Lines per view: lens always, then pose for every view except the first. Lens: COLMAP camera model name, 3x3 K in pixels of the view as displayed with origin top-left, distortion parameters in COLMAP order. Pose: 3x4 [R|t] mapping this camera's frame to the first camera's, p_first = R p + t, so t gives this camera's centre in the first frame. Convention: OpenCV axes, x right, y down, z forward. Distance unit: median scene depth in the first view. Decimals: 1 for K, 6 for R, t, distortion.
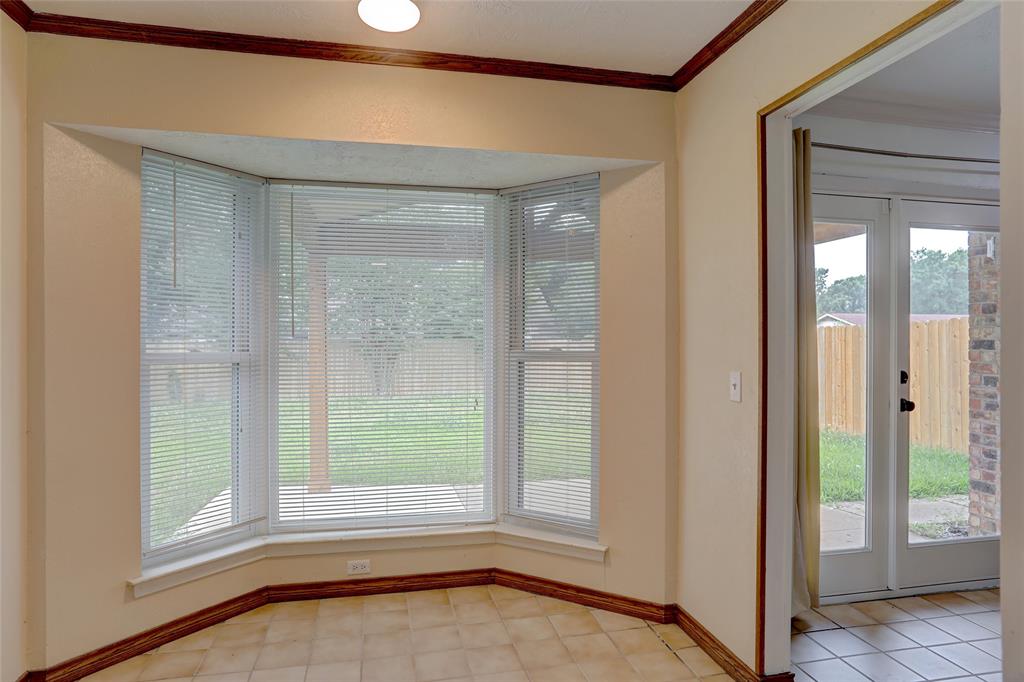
lens RADIAL K [[599.4, 0, 507.8], [0, 599.4, 338.4], [0, 0, 1]] dist [-0.076382, 0.057989]
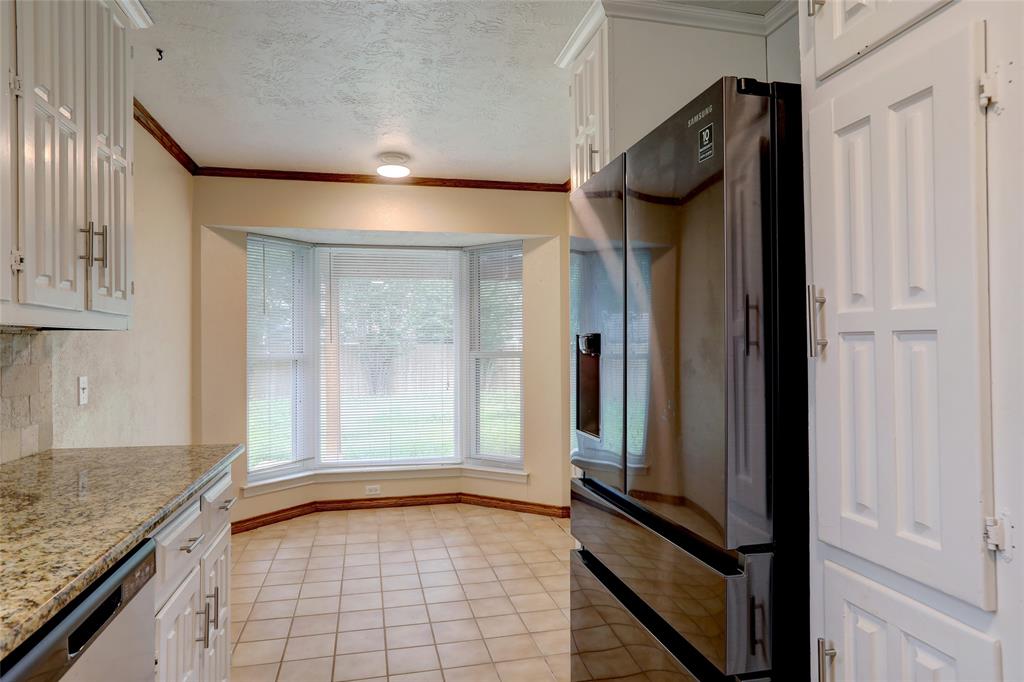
lens RADIAL K [[599.4, 0, 507.8], [0, 599.4, 338.4], [0, 0, 1]] dist [-0.076382, 0.057989]
pose [[0.999923, -0.005943, 0.010918, 0.092555], [0.006012, 0.999962, -0.006341, -0.003108], [-0.010880, 0.006407, 0.999920, -0.594555]]
